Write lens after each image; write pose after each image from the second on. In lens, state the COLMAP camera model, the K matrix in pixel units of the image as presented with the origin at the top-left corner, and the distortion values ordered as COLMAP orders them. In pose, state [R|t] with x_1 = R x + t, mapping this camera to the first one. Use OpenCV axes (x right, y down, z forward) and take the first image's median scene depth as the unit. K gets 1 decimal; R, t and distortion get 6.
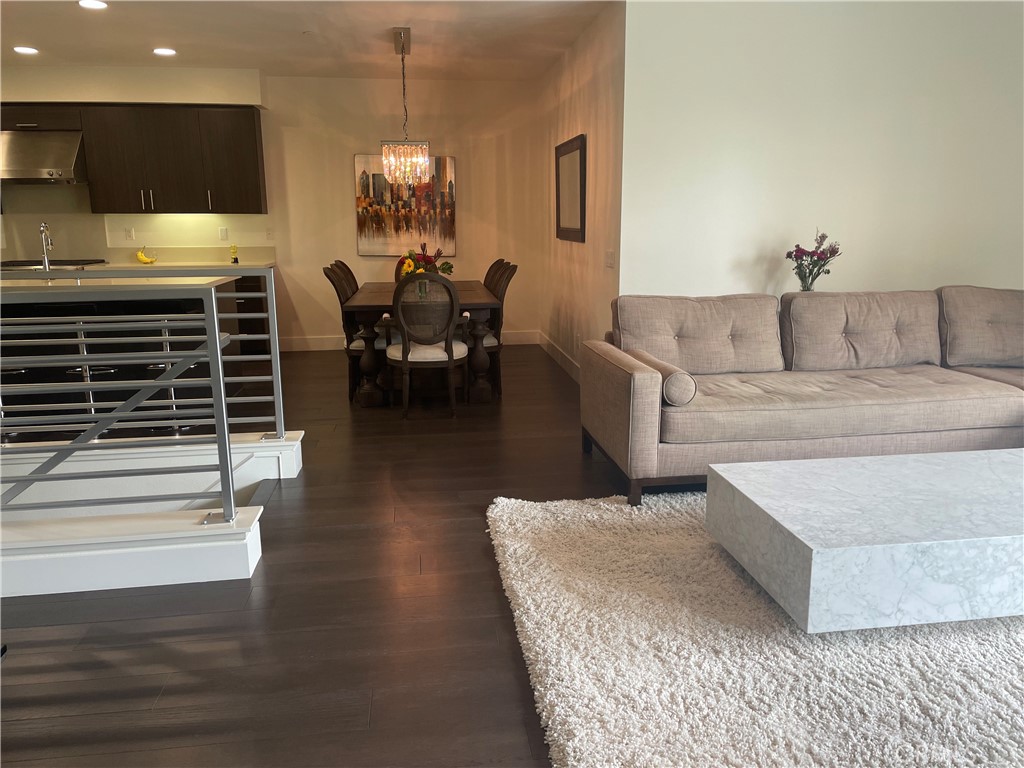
lens RADIAL K [[767.3, 0, 512.0], [0, 767.3, 384.0], [0, 0, 1]] dist [0.086052, -0.108310]
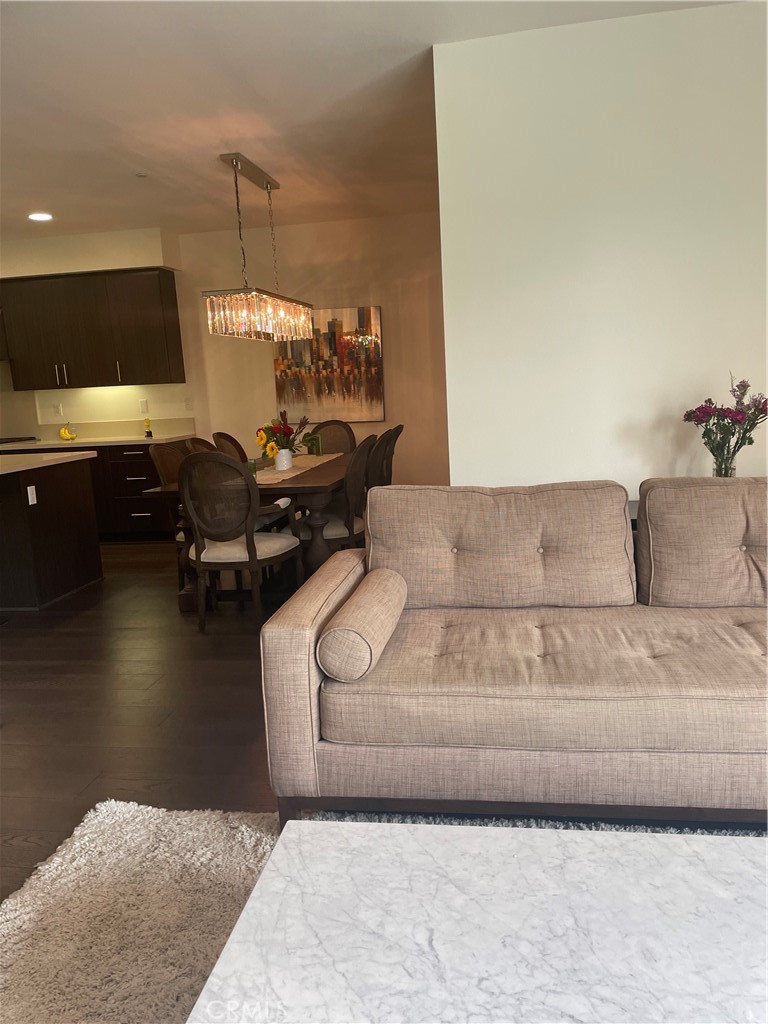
lens RADIAL K [[767.3, 0, 385.6], [0, 767.3, 526.5], [0, 0, 1]] dist [0.086052, -0.108310]
pose [[0.958139, 0.007554, -0.286204, 0.335275], [-0.012263, 0.999817, -0.014663, -0.068321], [0.286041, 0.017558, 0.958057, 0.342869]]
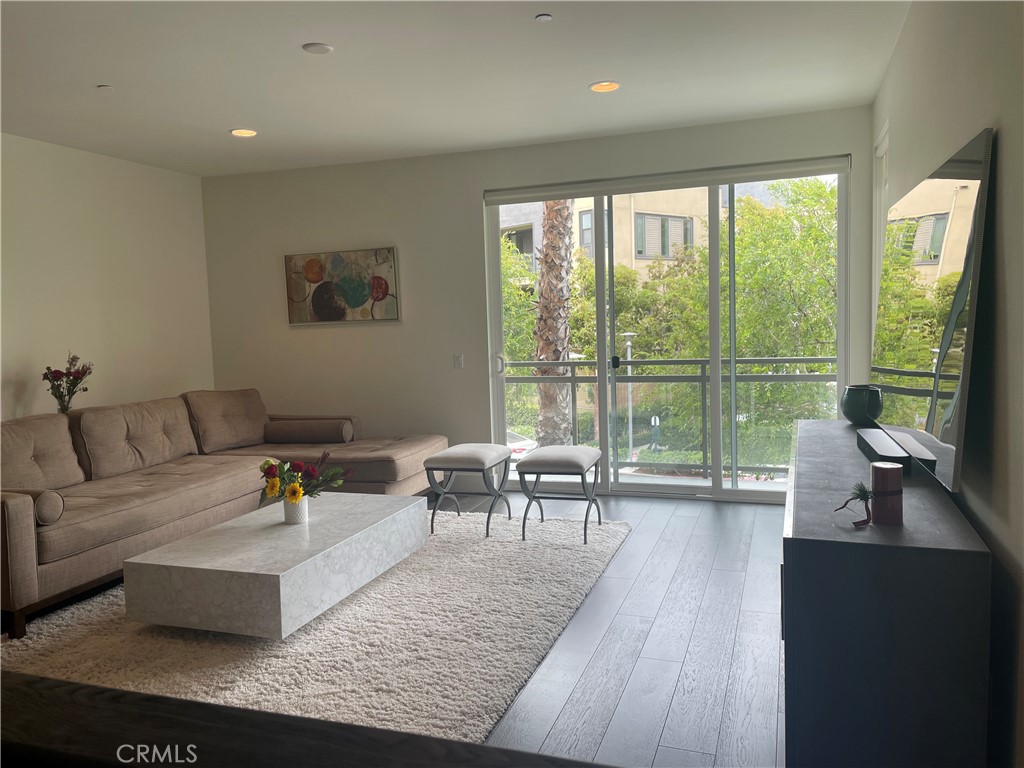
lens RADIAL K [[767.3, 0, 512.0], [0, 767.3, 384.0], [0, 0, 1]] dist [0.086052, -0.108310]
pose [[0.454409, -0.077633, 0.887404, -0.327261], [0.209197, 0.977635, -0.021596, -0.002171], [-0.865881, 0.195455, 0.460487, -0.034417]]
